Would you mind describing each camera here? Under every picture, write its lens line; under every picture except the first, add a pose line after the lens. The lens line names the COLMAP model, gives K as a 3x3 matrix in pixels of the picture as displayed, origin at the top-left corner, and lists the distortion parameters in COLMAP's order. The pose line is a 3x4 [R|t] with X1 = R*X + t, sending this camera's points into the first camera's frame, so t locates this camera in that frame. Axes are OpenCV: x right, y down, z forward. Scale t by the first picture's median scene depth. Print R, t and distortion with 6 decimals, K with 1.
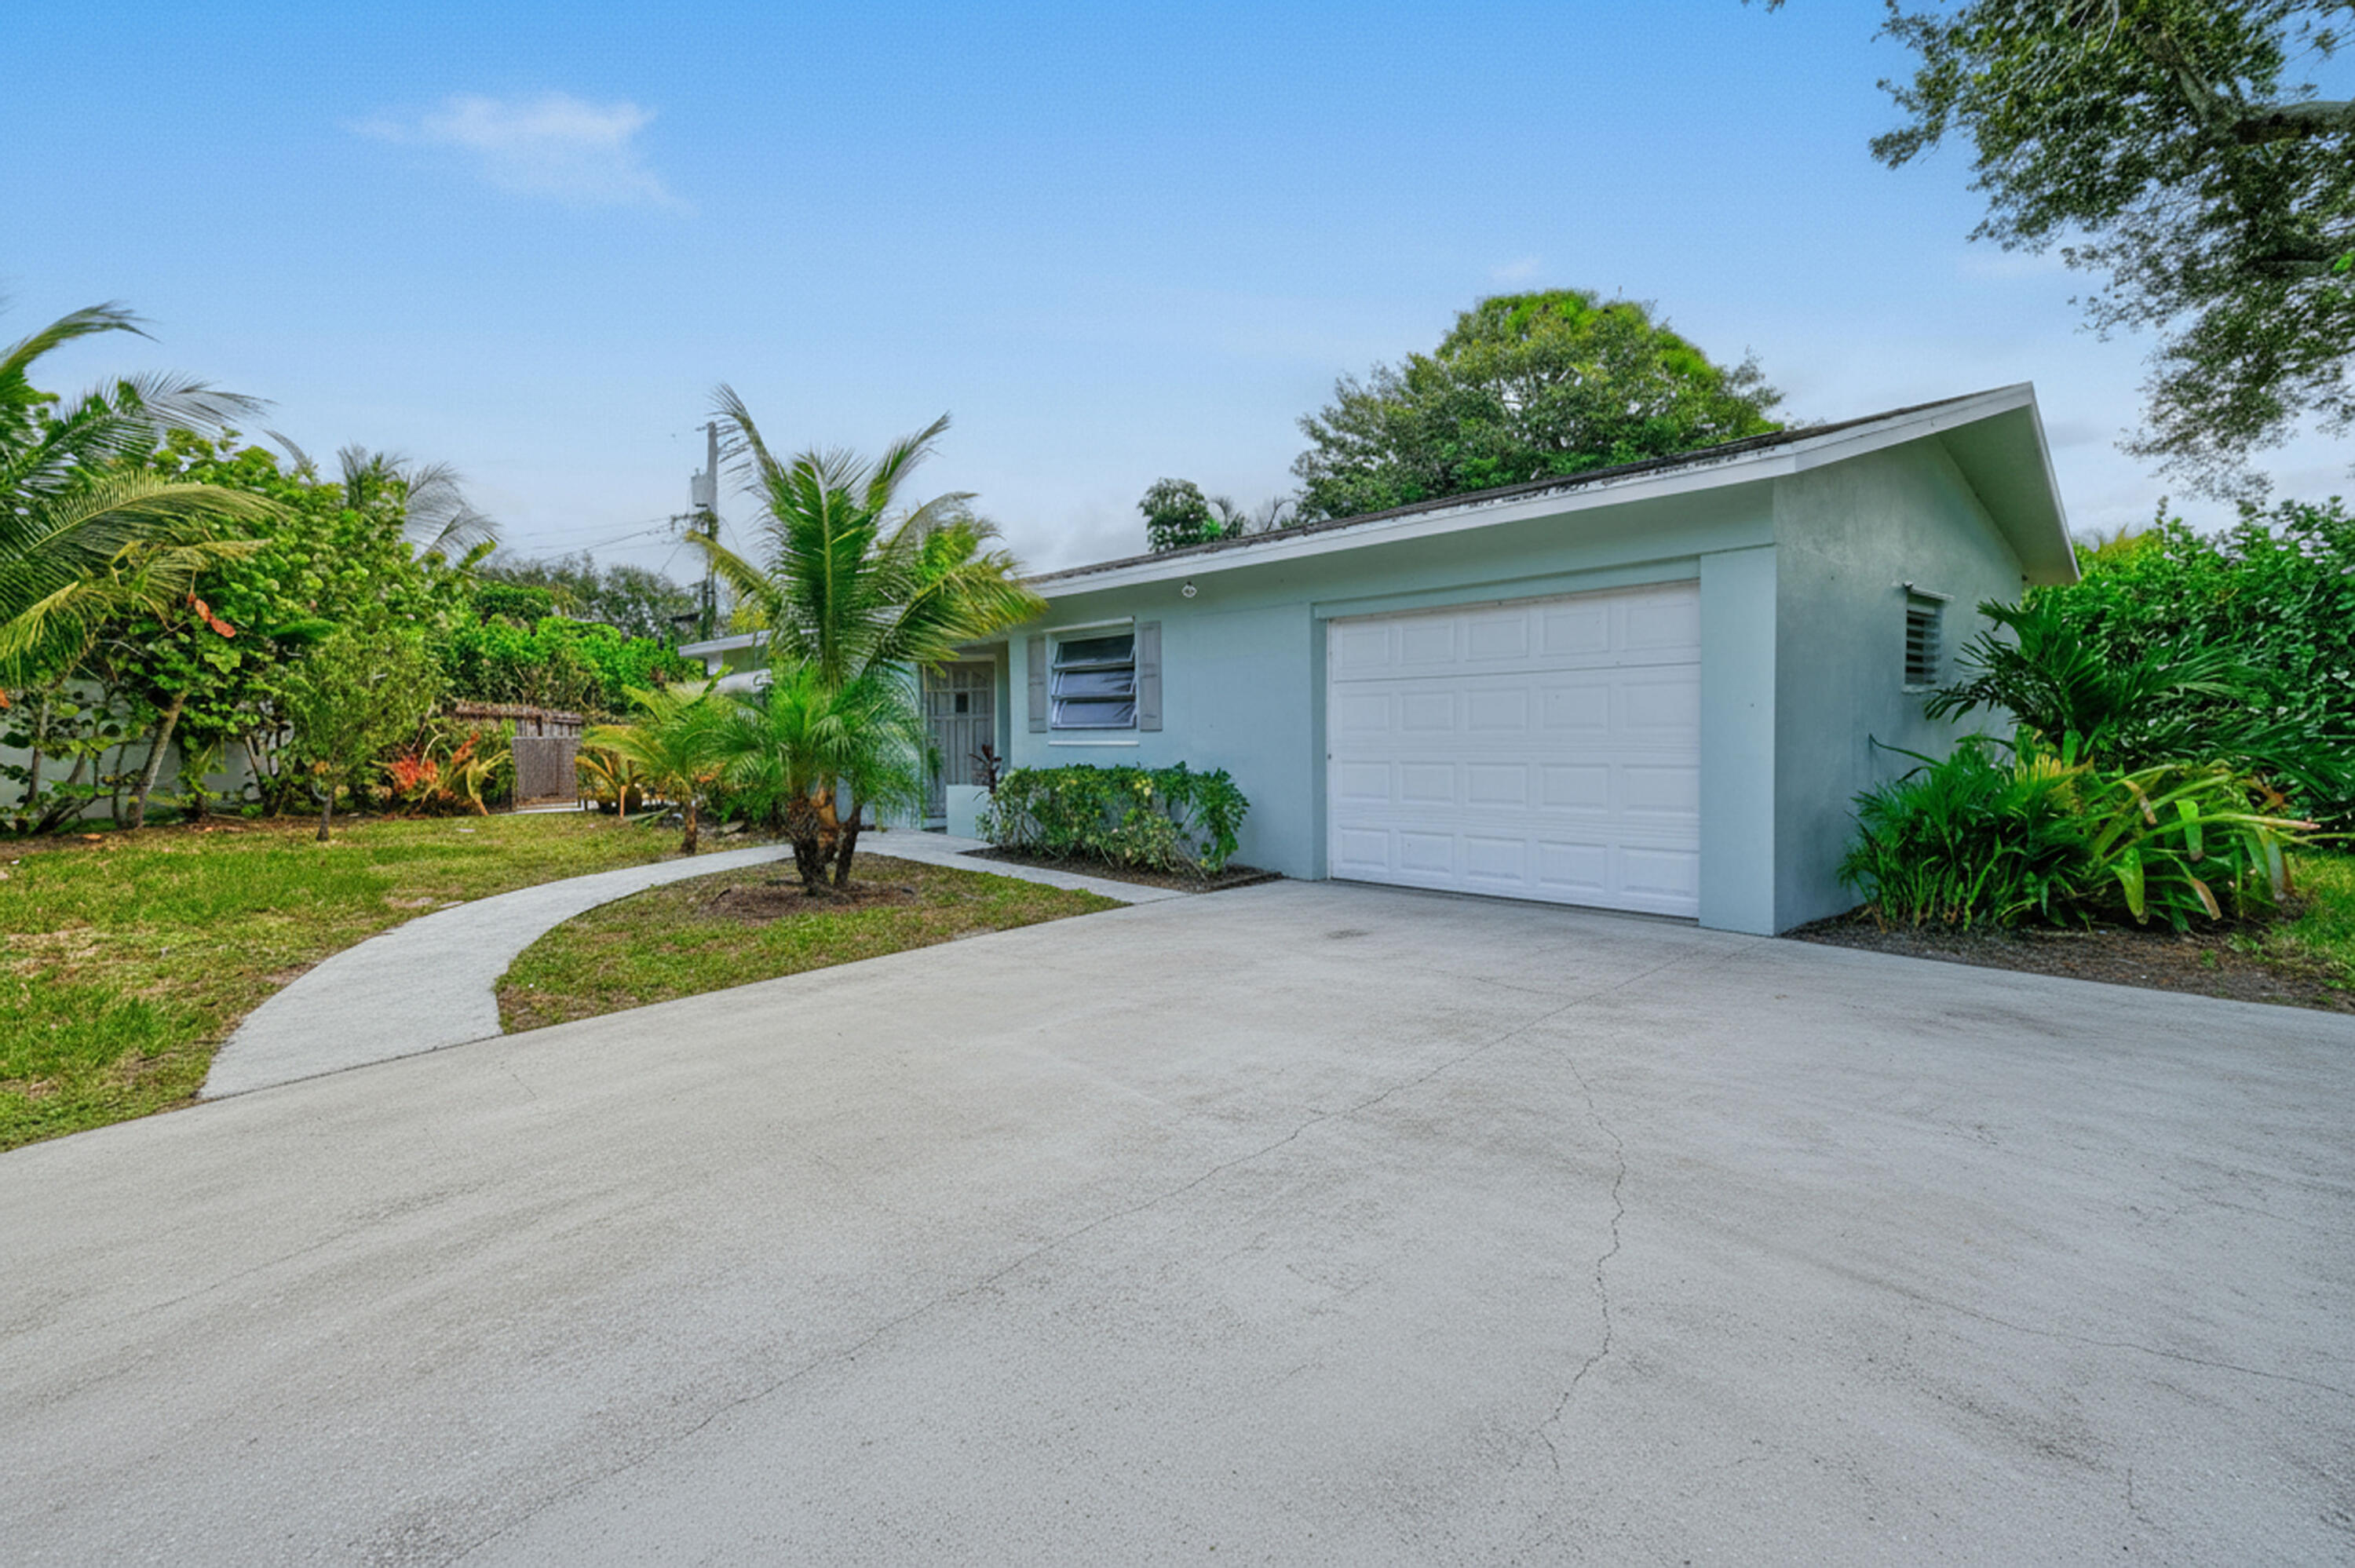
lens RADIAL K [[1061.8, 0, 1180.8], [0, 1061.8, 747.0], [0, 0, 1]] dist [0.006635, -0.006709]
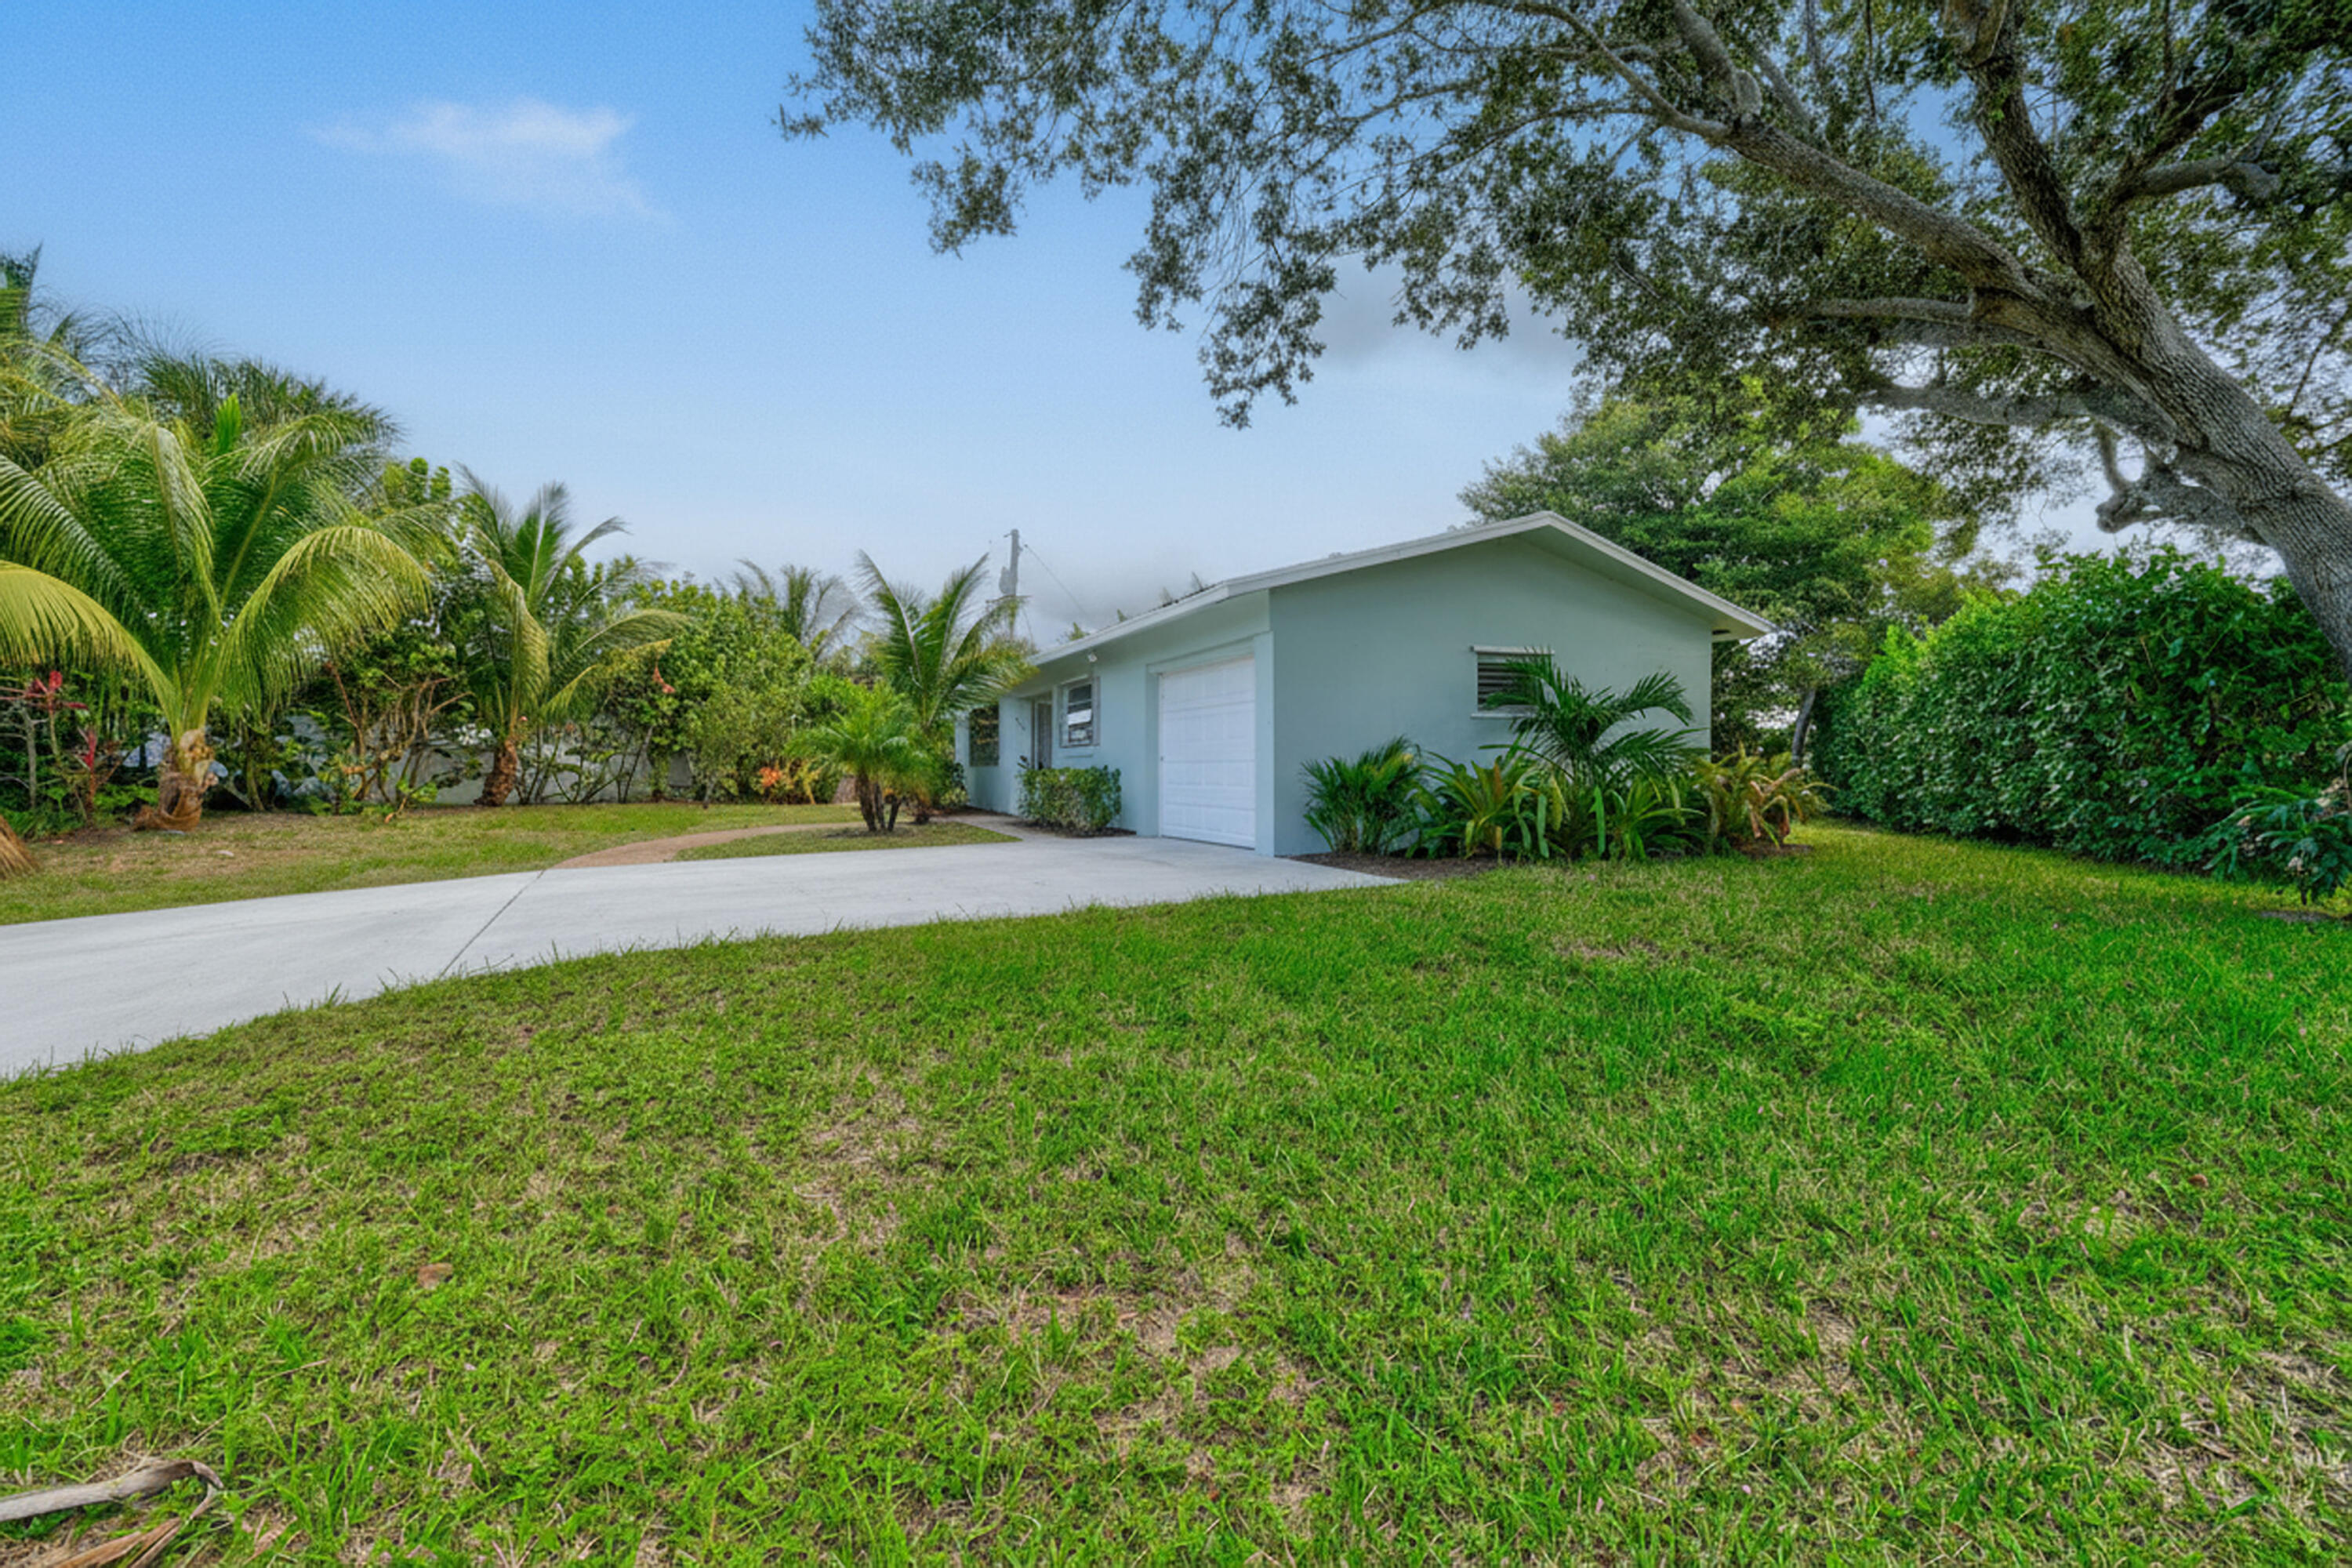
lens RADIAL K [[1060.6, 0, 1179.3], [0, 1060.6, 747.0], [0, 0, 1]] dist [0.006635, -0.006709]
pose [[0.936199, 0.004162, -0.351445, 0.592475], [-0.017741, 0.999215, -0.035425, 0.039088], [0.351021, 0.039400, 0.935538, -0.397189]]
